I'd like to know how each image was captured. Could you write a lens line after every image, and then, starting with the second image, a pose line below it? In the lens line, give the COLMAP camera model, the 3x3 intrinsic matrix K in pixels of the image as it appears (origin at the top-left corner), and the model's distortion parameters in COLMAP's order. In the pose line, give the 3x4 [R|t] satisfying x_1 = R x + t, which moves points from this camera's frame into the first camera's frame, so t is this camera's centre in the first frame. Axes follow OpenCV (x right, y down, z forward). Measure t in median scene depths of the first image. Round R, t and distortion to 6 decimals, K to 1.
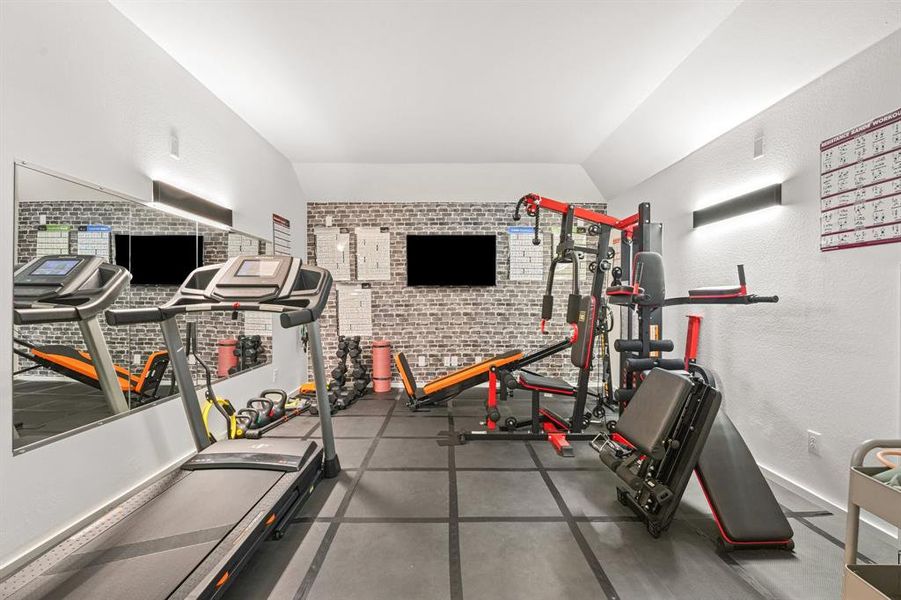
lens RADIAL K [[375.3, 0, 450.5], [0, 375.3, 300.0], [0, 0, 1]] dist [-0.022913, 0.000448]
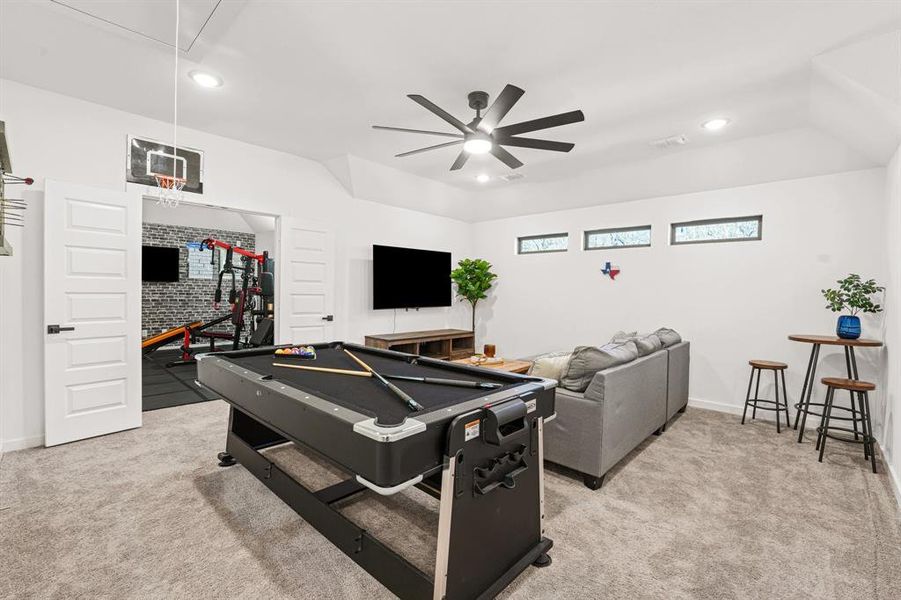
lens RADIAL K [[387.8, 0, 450.5], [0, 387.8, 300.0], [0, 0, 1]] dist [-0.032392, -0.000269]
pose [[0.676077, -0.008045, 0.736787, -0.388389], [-0.016210, 0.999536, 0.025789, -0.029383], [-0.736652, -0.029379, 0.675633, -1.220919]]
